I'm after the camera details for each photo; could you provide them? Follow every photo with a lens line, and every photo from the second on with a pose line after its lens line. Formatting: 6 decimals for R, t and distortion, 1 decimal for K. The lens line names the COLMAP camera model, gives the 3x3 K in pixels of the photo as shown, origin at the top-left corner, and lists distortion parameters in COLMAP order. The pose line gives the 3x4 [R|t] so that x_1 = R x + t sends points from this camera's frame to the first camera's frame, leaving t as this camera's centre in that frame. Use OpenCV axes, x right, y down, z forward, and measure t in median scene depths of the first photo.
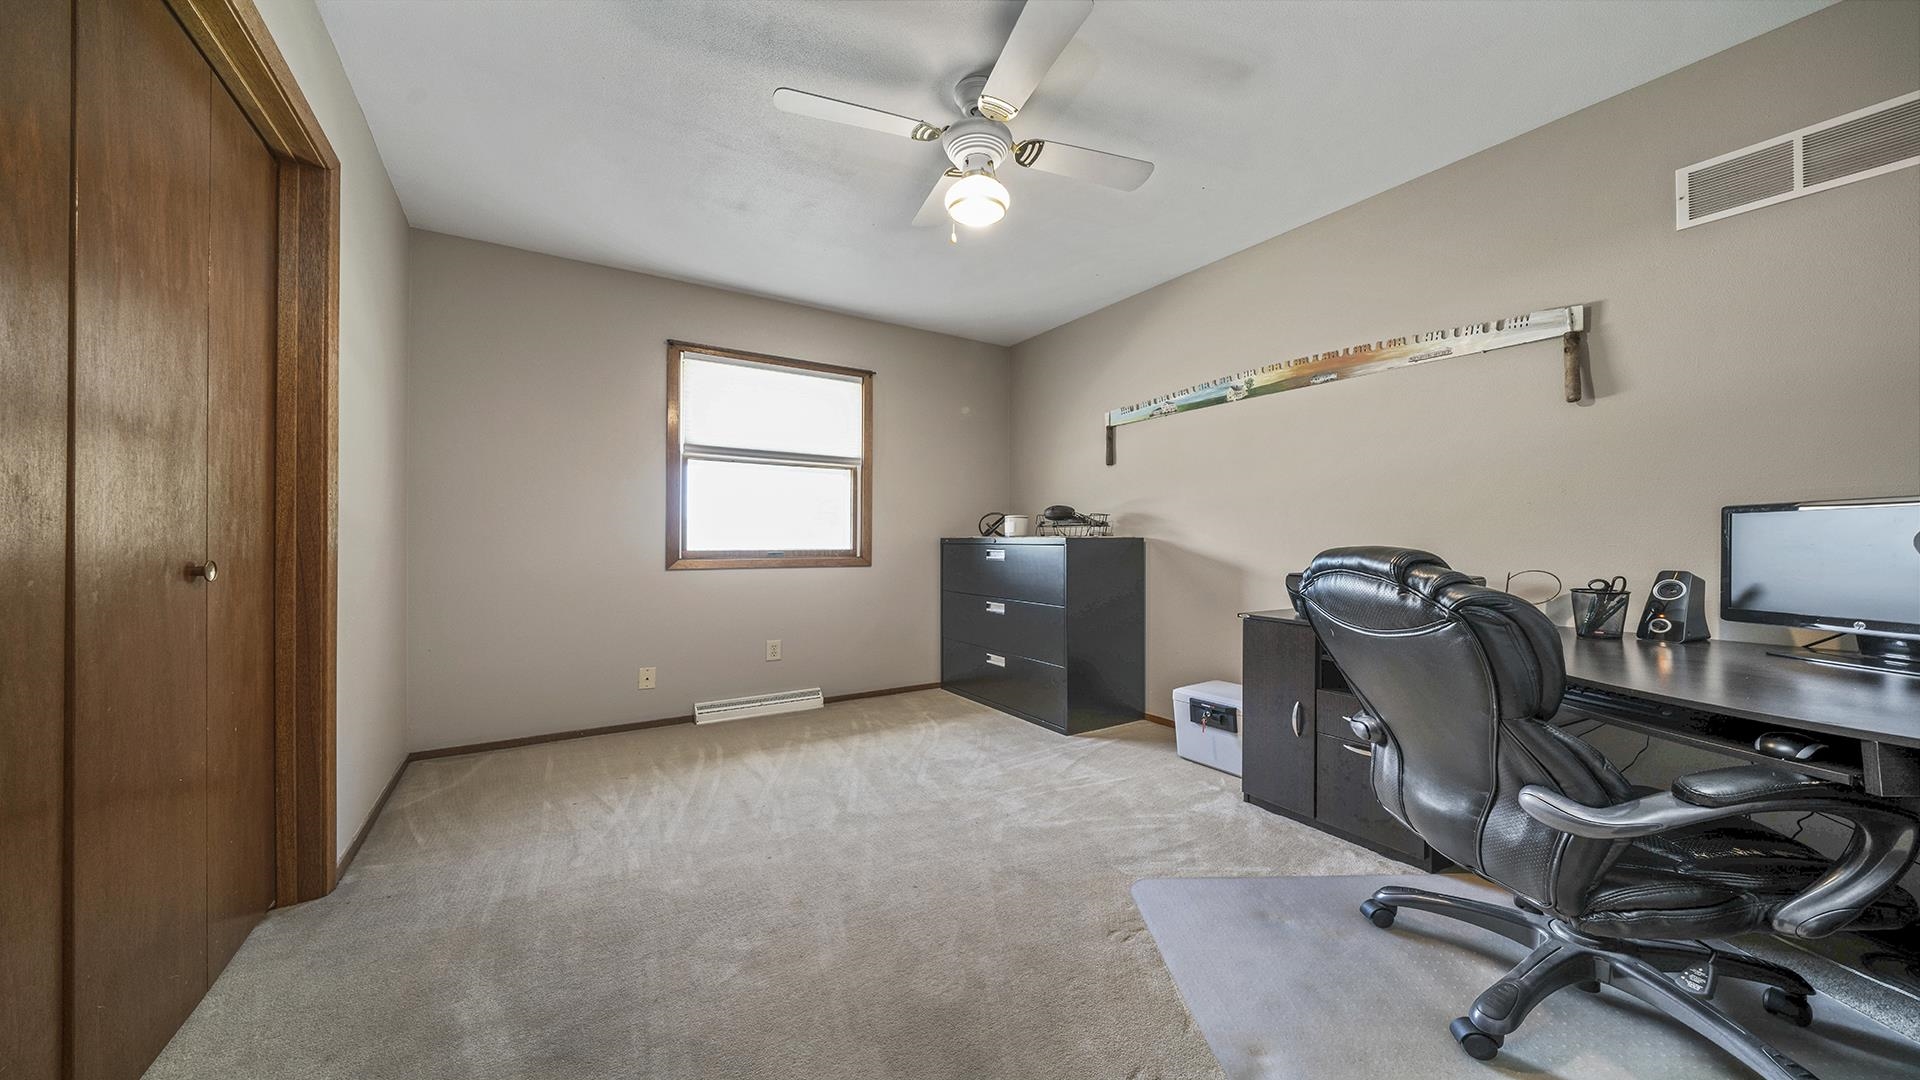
lens RADIAL K [[647.3, 0, 956.4], [0, 647.3, 536.9], [0, 0, 1]] dist [0.002016, 0.000016]
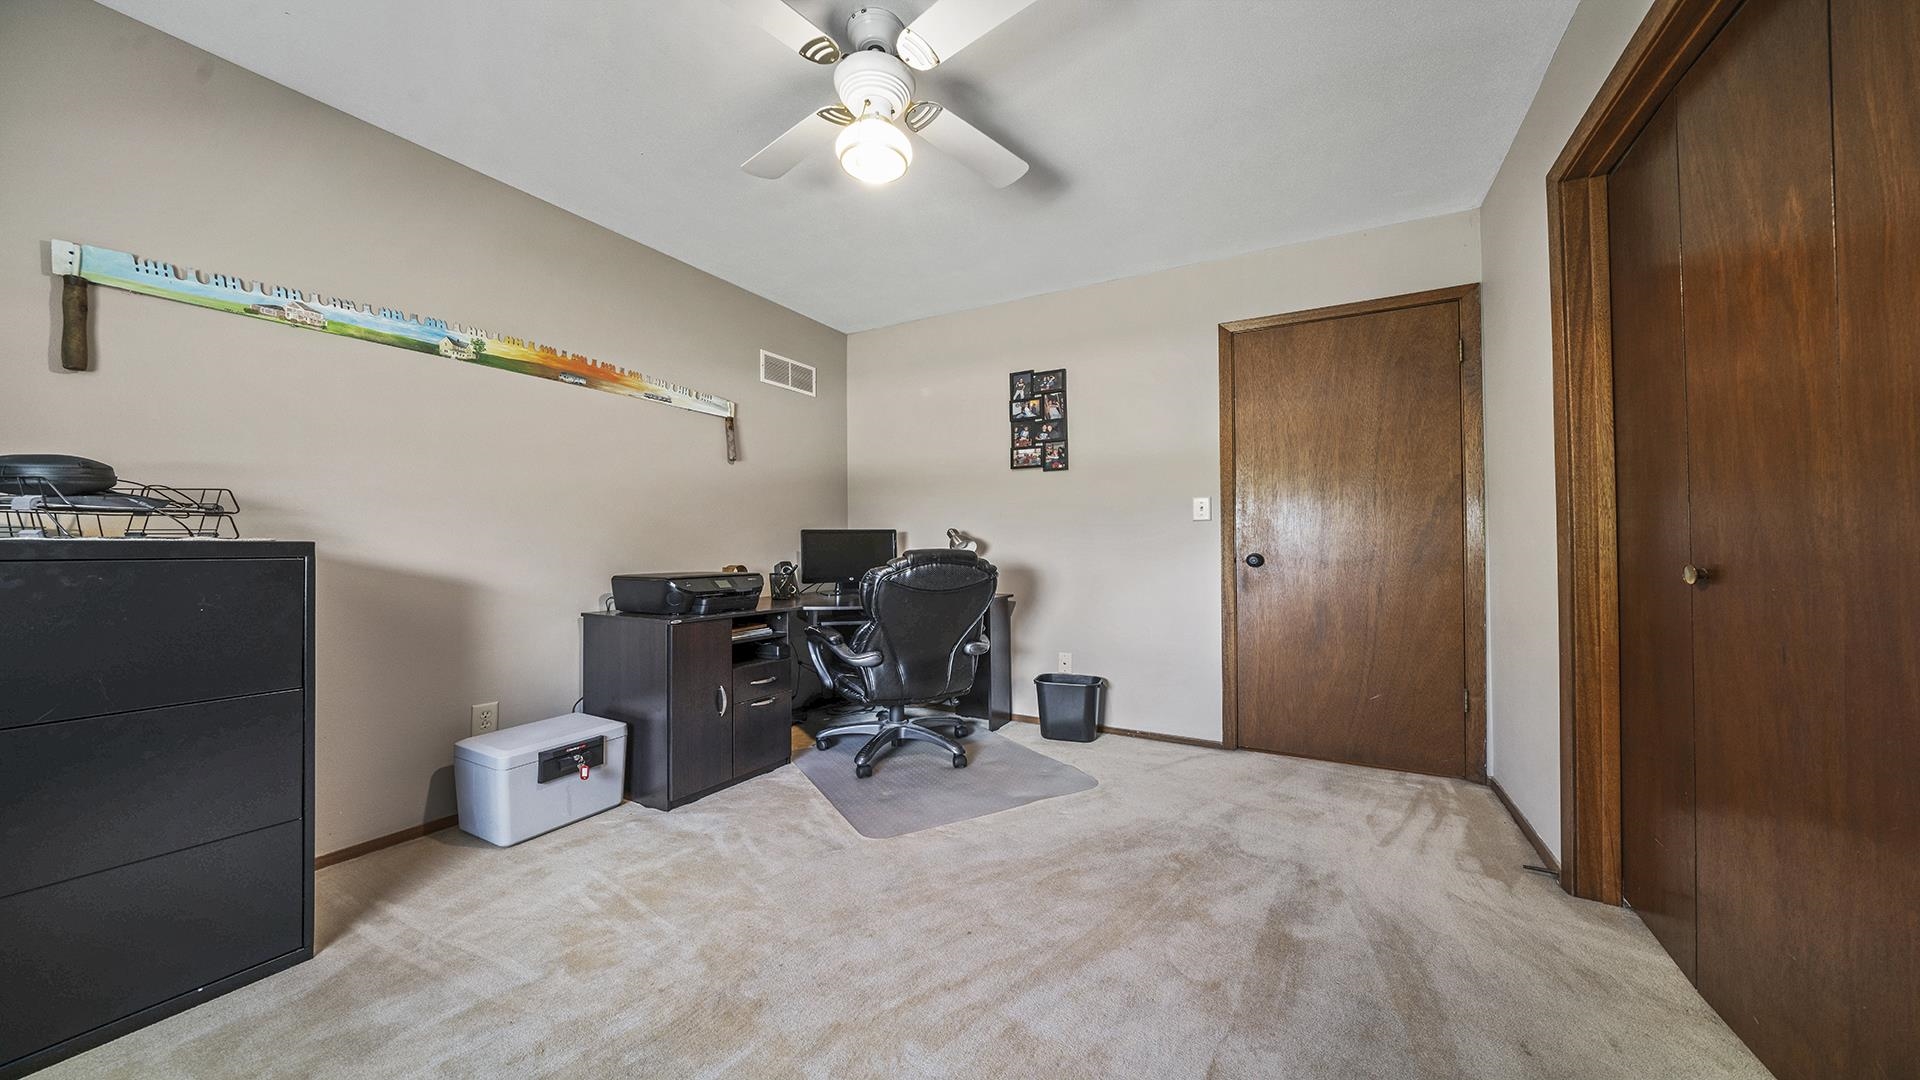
lens RADIAL K [[647.3, 0, 956.5], [0, 647.3, 543.4], [0, 0, 1]] dist [0.002016, 0.000016]
pose [[-0.467262, 0.013304, 0.884019, -0.552956], [0.006276, 0.999911, -0.011731, 0.015483], [-0.884097, 0.000067, -0.467304, 0.942768]]
